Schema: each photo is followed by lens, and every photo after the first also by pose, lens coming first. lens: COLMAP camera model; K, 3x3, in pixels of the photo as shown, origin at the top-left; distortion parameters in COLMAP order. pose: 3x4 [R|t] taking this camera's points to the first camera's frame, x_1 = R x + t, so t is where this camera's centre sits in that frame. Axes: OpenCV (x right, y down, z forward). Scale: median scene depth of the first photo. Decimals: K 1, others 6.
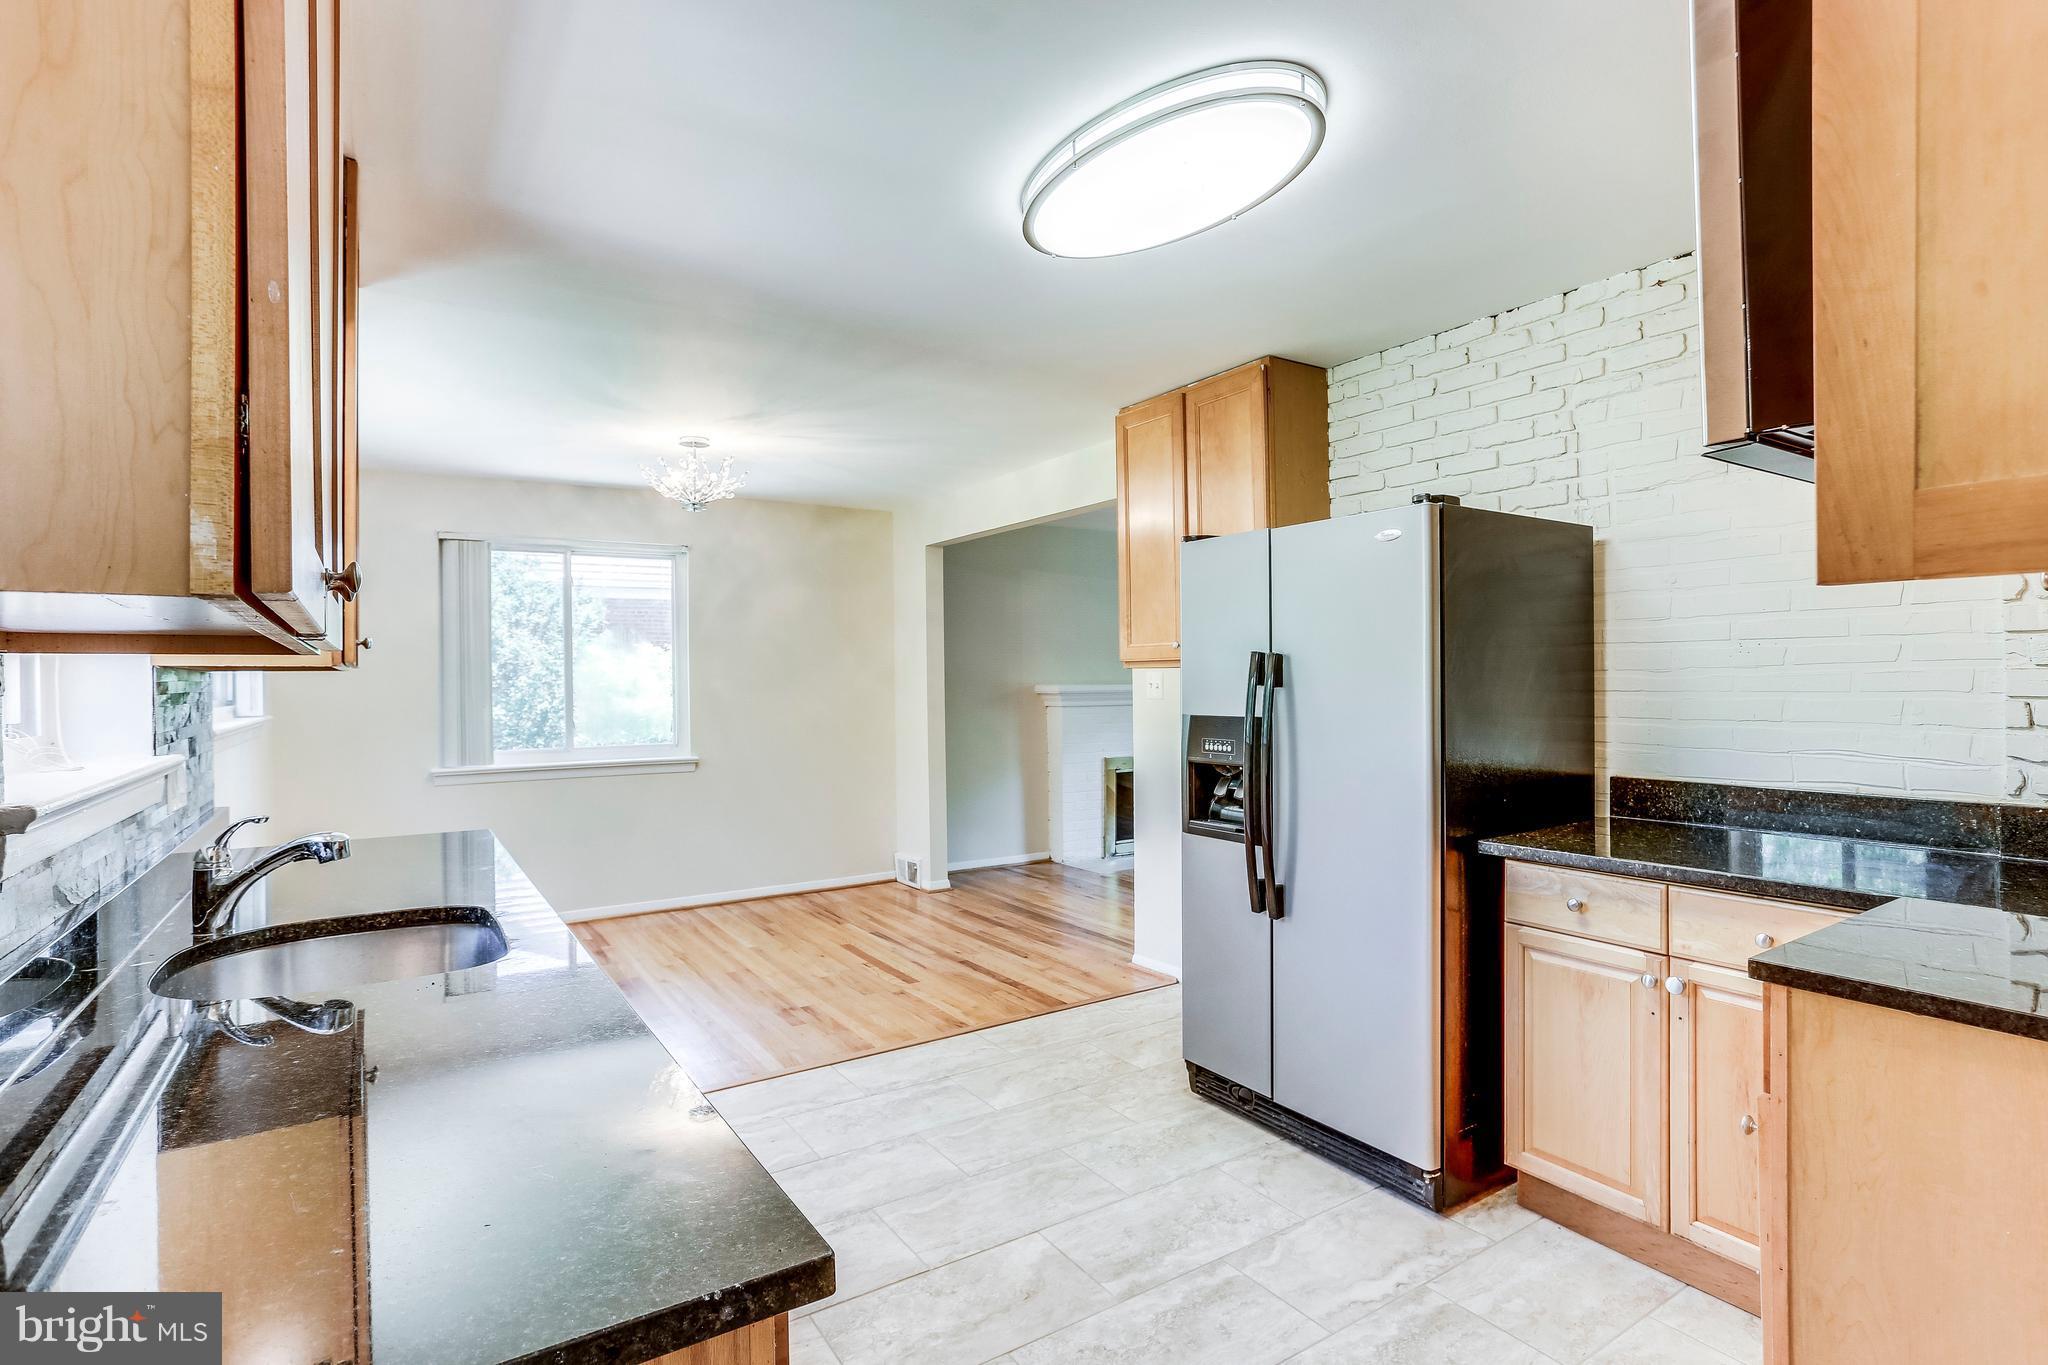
lens RADIAL K [[1004.3, 0, 1012.7], [0, 1004.3, 689.4], [0, 0, 1]] dist [-0.037401, 0.004629]
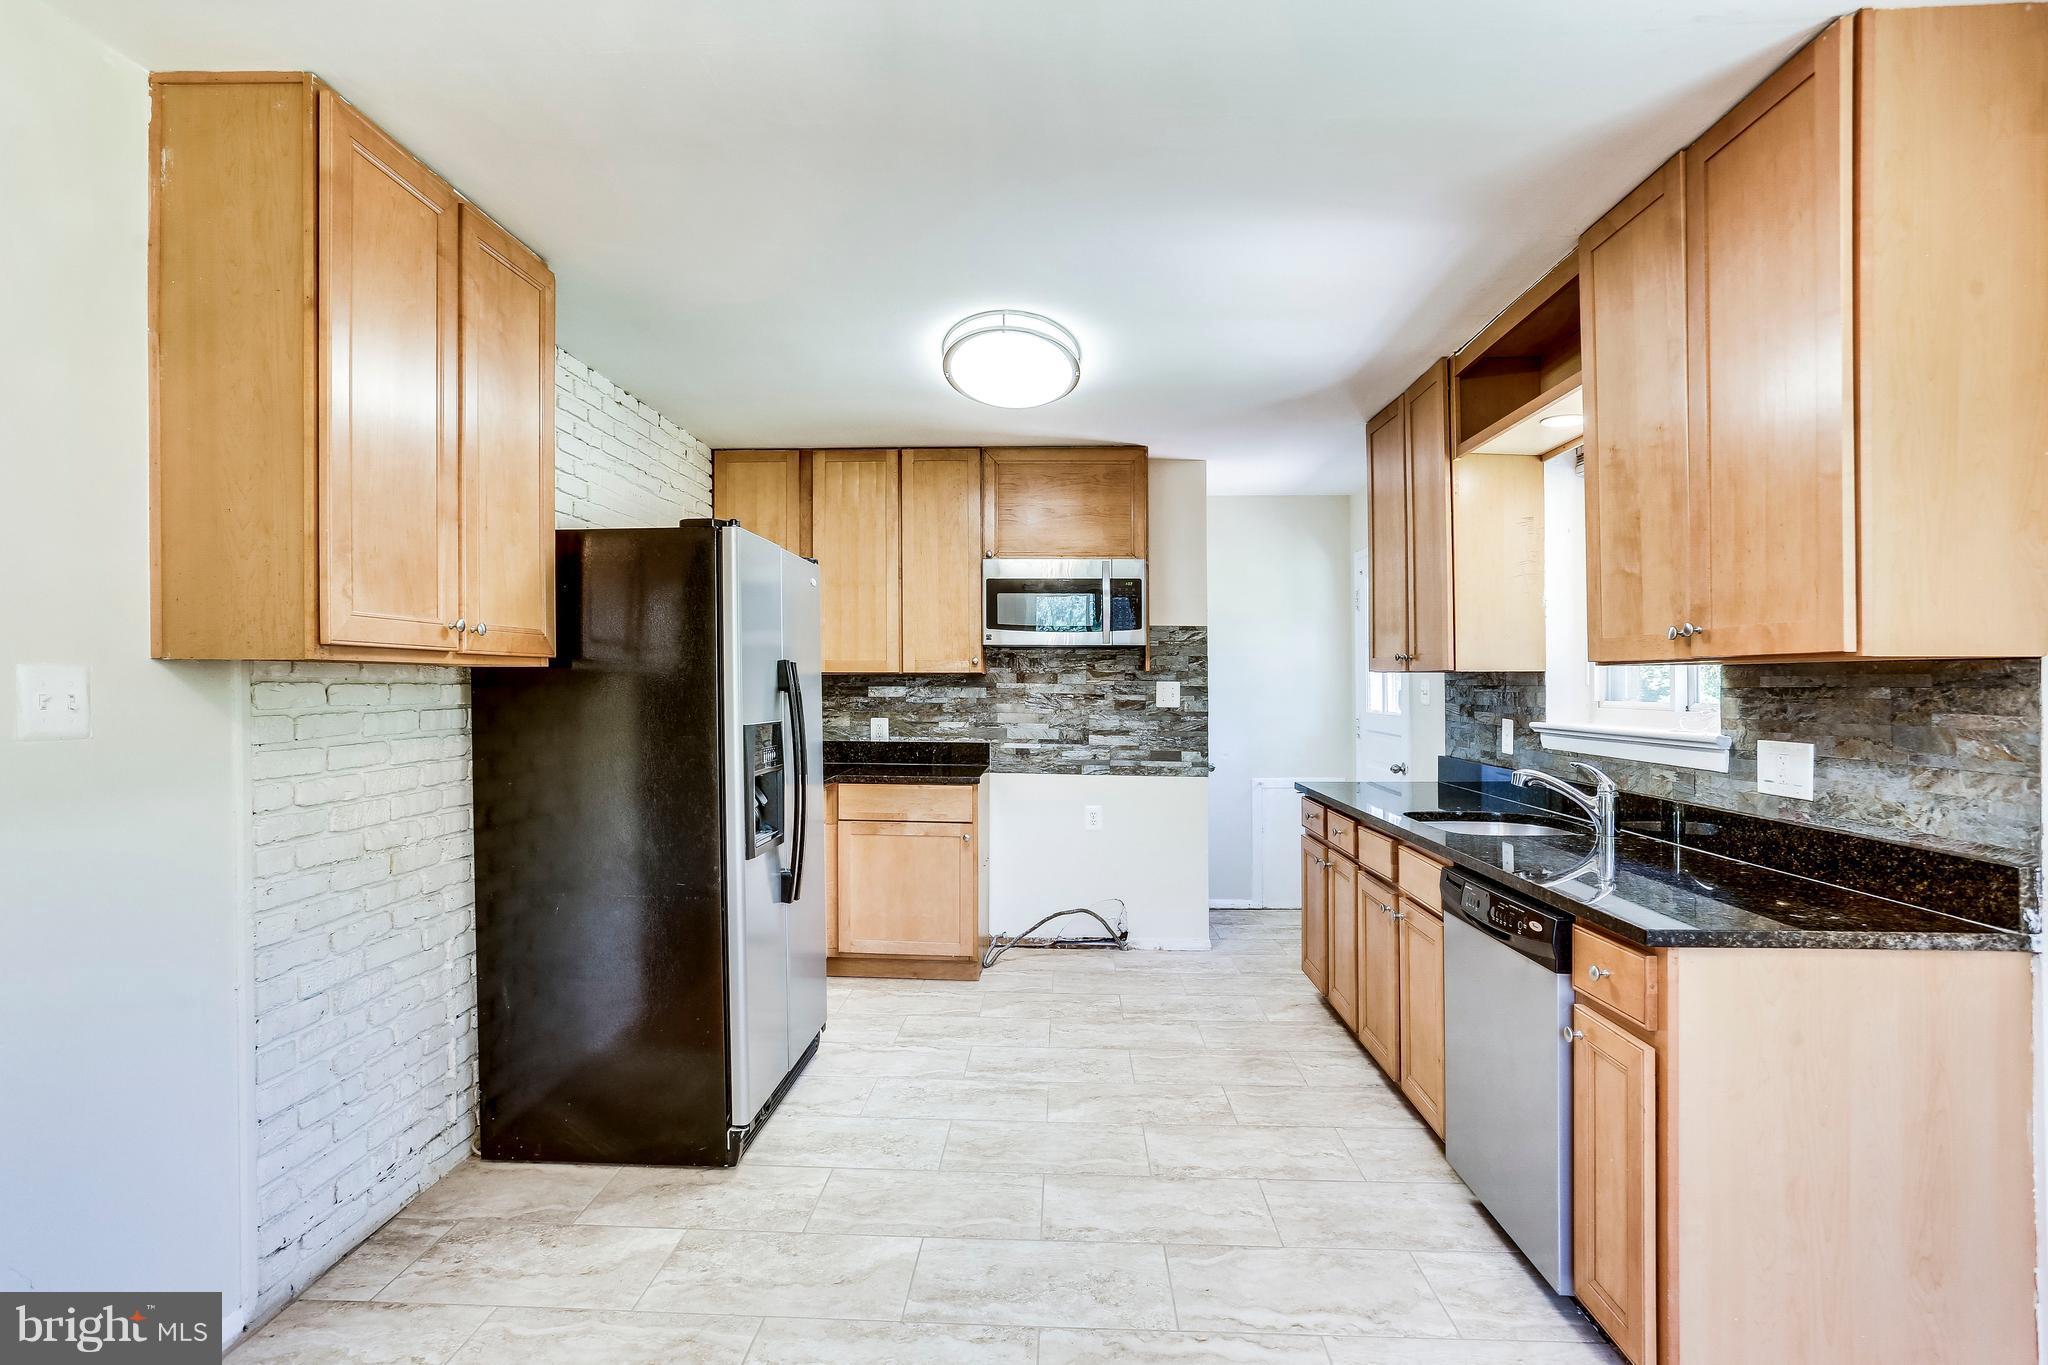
lens RADIAL K [[1004.3, 0, 1016.5], [0, 1004.3, 681.2], [0, 0, 1]] dist [-0.037401, 0.004629]
pose [[-0.815930, 0.008223, 0.578092, -0.616292], [0.010880, 0.999940, 0.001133, -0.016076], [-0.578048, 0.007214, -0.815971, 1.855754]]
